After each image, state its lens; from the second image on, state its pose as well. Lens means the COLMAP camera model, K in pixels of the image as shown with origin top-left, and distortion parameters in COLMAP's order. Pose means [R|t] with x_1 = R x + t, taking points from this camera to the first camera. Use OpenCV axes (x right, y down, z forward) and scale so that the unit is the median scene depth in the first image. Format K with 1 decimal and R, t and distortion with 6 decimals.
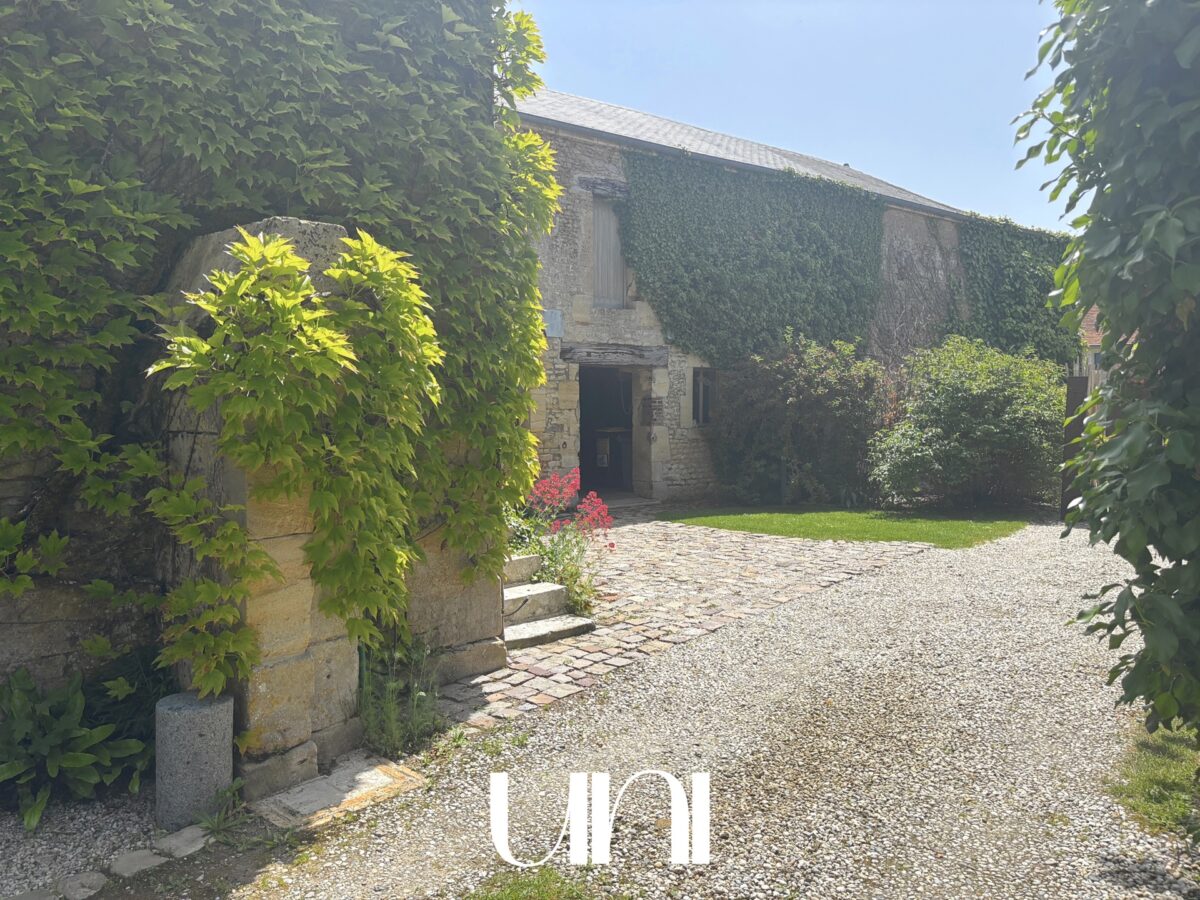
lens RADIAL K [[908.7, 0, 599.1], [0, 908.7, 443.2], [0, 0, 1]] dist [0.025044, -0.036487]
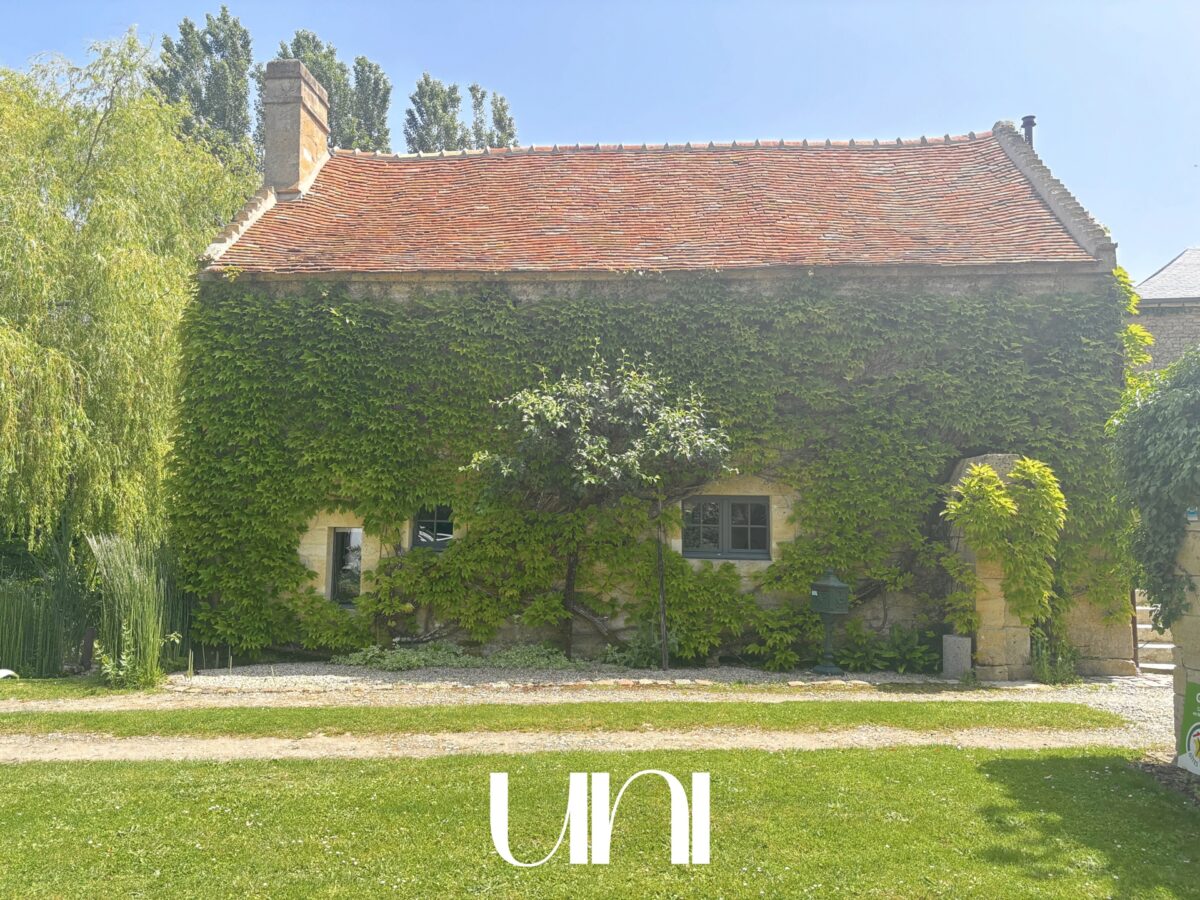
lens RADIAL K [[908.7, 0, 596.8], [0, 908.7, 444.7], [0, 0, 1]] dist [0.025044, -0.036487]
pose [[0.658243, -0.054000, -0.750866, 0.851788], [-0.049170, 0.992210, -0.114461, 0.076264], [0.751198, 0.112263, 0.650461, -1.510440]]
